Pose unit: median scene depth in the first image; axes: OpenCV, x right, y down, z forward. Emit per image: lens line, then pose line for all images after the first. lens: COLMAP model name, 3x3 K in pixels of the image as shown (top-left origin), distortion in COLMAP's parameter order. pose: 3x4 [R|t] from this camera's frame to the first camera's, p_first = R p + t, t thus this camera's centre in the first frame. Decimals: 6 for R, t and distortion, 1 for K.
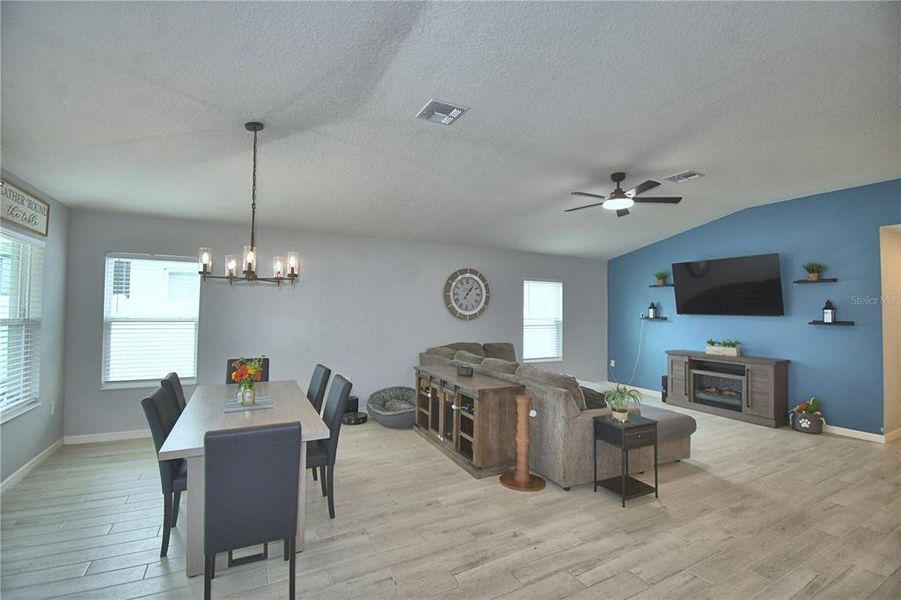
lens RADIAL K [[393.4, 0, 446.4], [0, 393.4, 298.6], [0, 0, 1]] dist [0.010602, -0.017802]
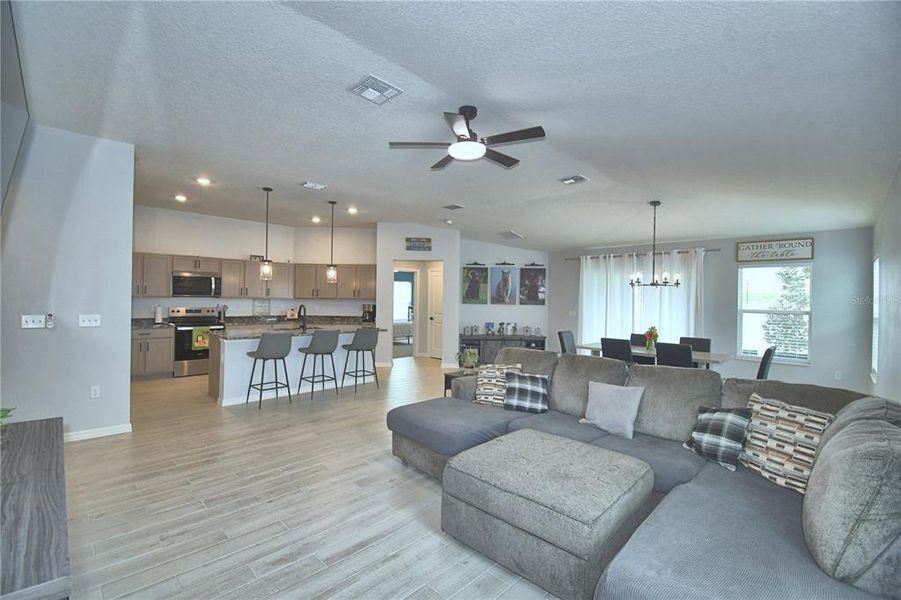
lens RADIAL K [[393.4, 0, 446.4], [0, 393.4, 298.6], [0, 0, 1]] dist [0.010602, -0.017802]
pose [[-0.952294, -0.026220, -0.304053, 0.480913], [-0.018026, 0.999395, -0.029728, 0.040797], [0.304649, -0.022829, -0.952191, 1.174878]]
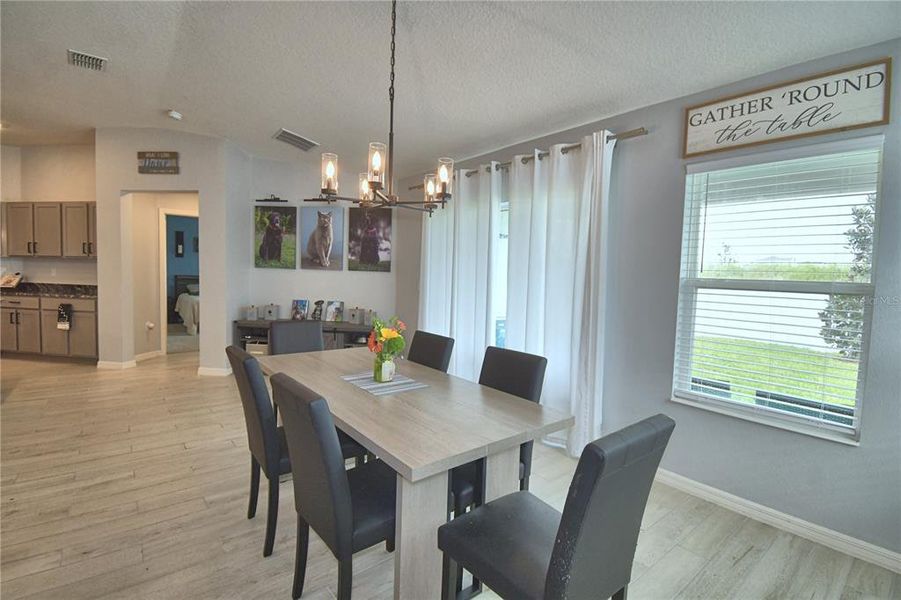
lens RADIAL K [[407.9, 0, 450.5], [0, 407.9, 300.0], [0, 0, 1]] dist [0.015947, -0.019541]
pose [[-0.977774, -0.028608, -0.207702, -0.215573], [-0.036204, 0.998804, 0.032860, 0.041432], [0.206513, 0.039650, -0.977640, 0.807863]]
